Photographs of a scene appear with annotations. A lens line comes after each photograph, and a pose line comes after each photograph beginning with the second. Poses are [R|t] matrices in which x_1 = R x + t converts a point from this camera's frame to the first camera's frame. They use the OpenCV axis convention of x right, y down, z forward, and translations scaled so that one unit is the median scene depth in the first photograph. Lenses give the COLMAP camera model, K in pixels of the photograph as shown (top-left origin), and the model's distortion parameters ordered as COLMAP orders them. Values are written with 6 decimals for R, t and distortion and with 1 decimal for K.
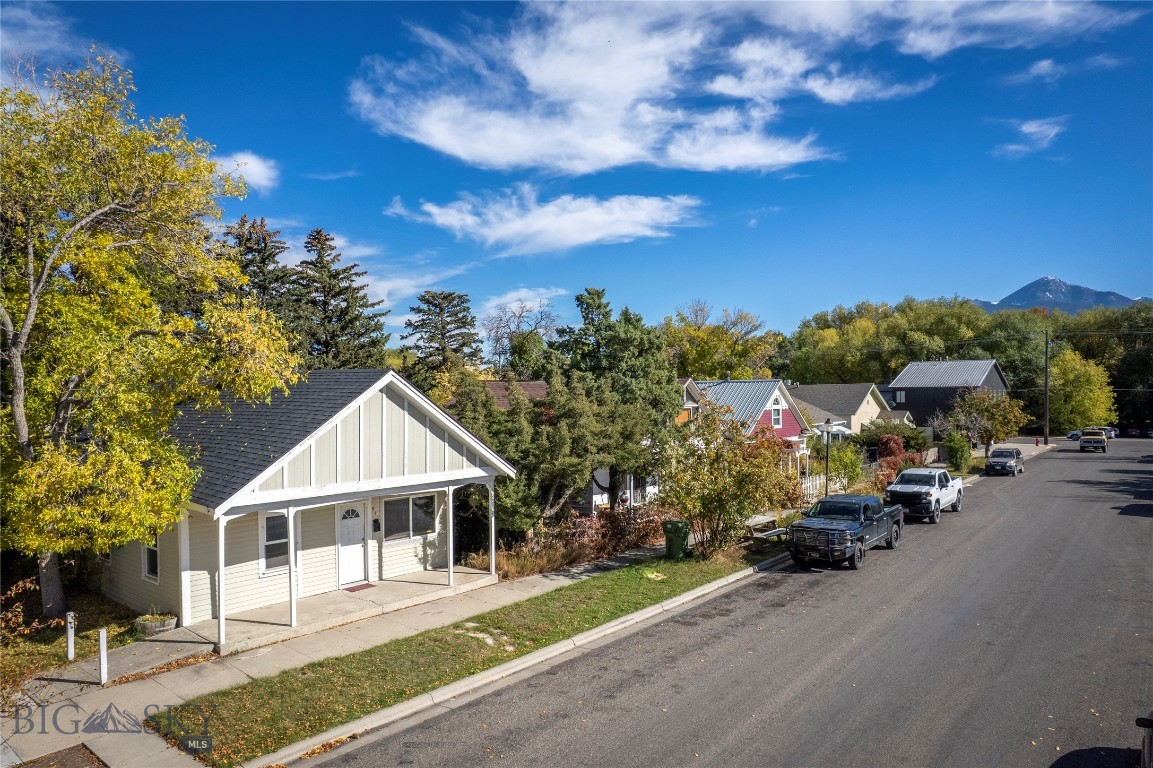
lens RADIAL K [[756.4, 0, 576.5], [0, 756.4, 384.0], [0, 0, 1]] dist [-0.058258, 0.049723]
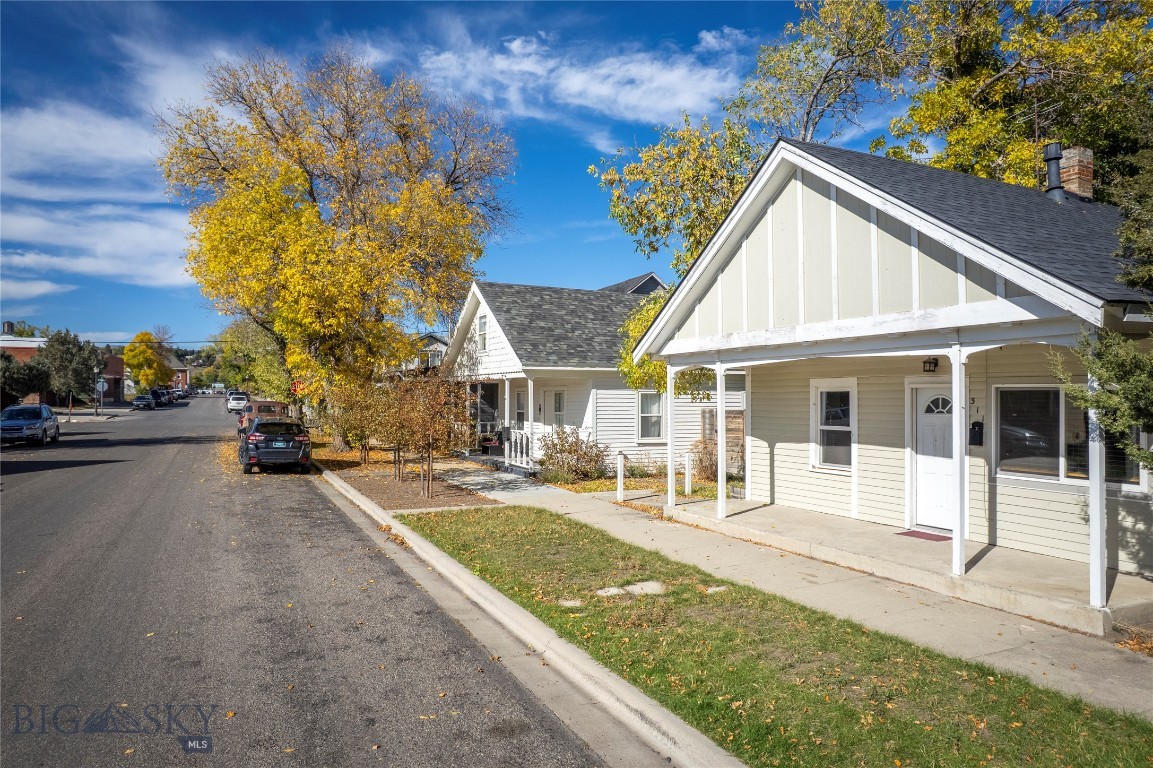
lens RADIAL K [[746.3, 0, 568.8], [0, 746.3, 395.4], [0, 0, 1]] dist [-0.072349, 0.045215]
pose [[-0.430337, 0.003622, -0.902661, 0.312073], [0.011056, 0.999938, -0.001258, 0.161383], [0.902600, -0.010521, -0.430351, 0.978540]]
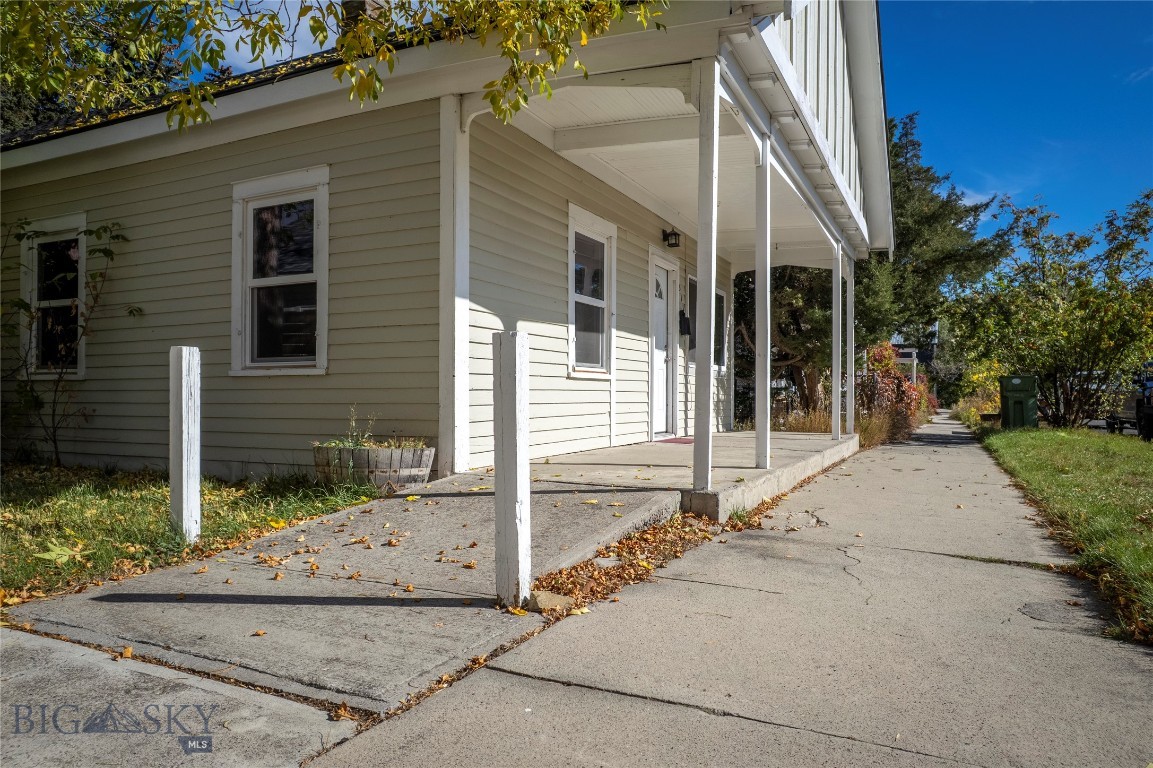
lens RADIAL K [[756.4, 0, 576.5], [0, 756.4, 384.0], [0, 0, 1]] dist [-0.058258, 0.049723]
pose [[0.972628, 0.017724, 0.231689, -0.454423], [-0.016678, 0.999840, -0.006472, 0.235756], [-0.231767, 0.002431, 0.972768, 0.545087]]
